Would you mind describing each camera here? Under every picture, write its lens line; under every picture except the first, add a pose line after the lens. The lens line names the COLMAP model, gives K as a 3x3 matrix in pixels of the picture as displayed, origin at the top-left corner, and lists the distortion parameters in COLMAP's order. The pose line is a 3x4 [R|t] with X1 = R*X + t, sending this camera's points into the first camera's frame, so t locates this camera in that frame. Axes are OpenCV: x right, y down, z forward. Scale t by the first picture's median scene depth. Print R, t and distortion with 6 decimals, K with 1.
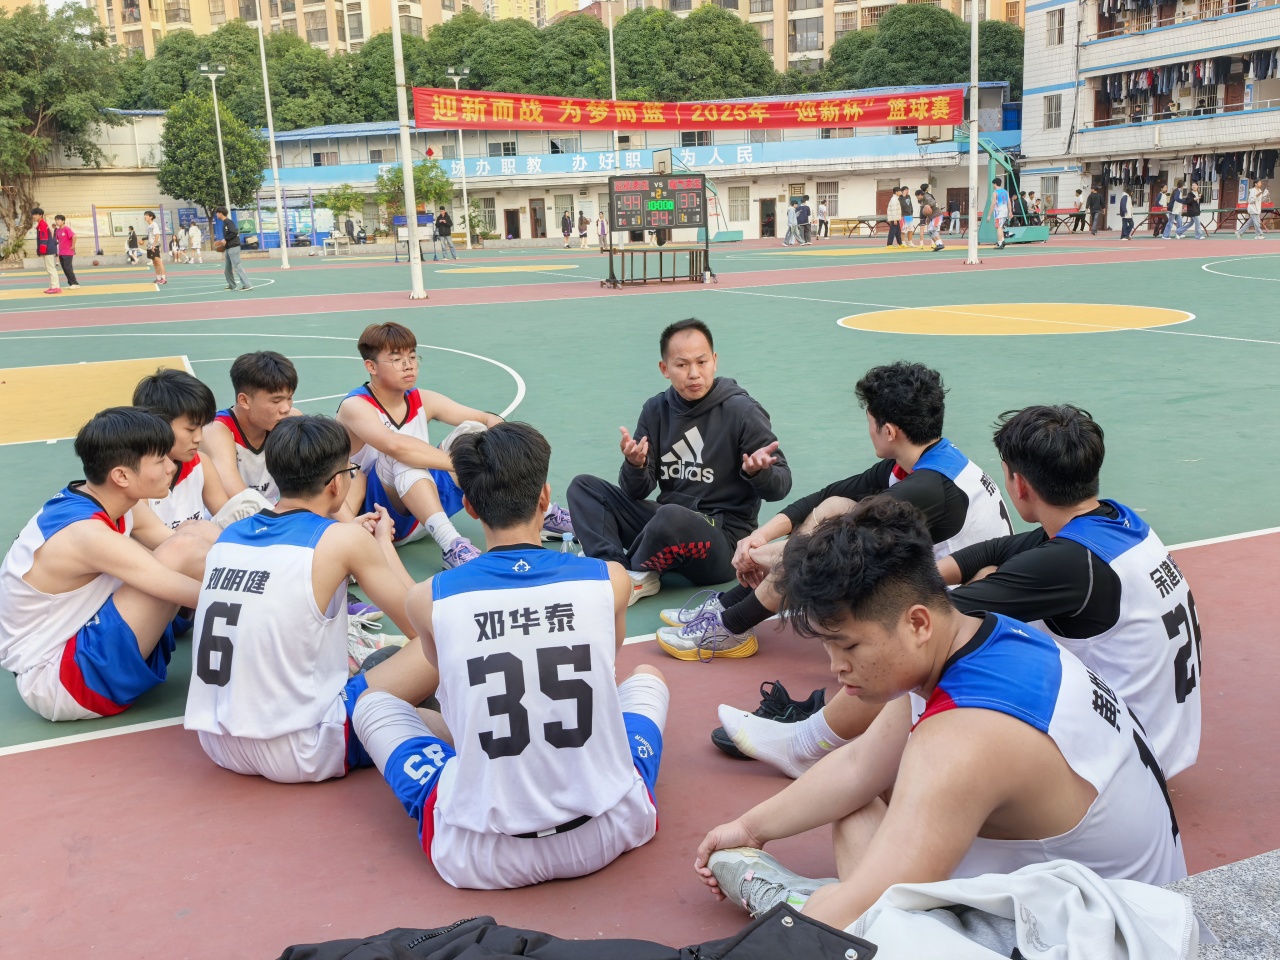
lens RADIAL K [[1192.6, 0, 640.0], [0, 1192.6, 480.0], [0, 0, 1]] dist [0.049650, -0.149999]
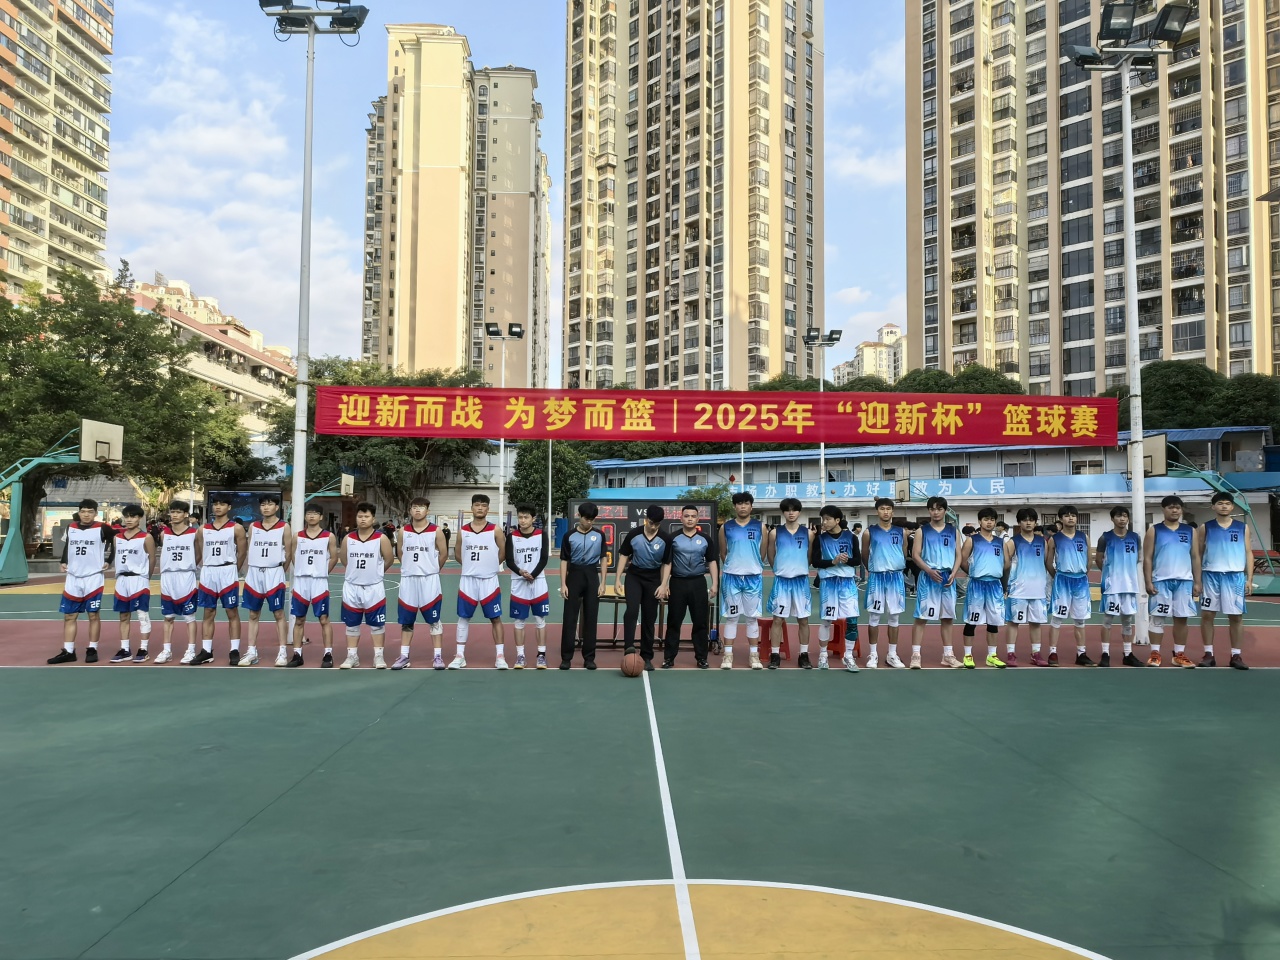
lens RADIAL K [[877.0, 0, 640.2], [0, 877.0, 509.5], [0, 0, 1]] dist [-0.098354, 0.072548]
pose [[0.932725, 0.034790, -0.358906, 0.066541], [-0.117600, 0.970263, -0.211568, -0.043490], [0.340872, 0.239542, 0.909080, 0.165135]]
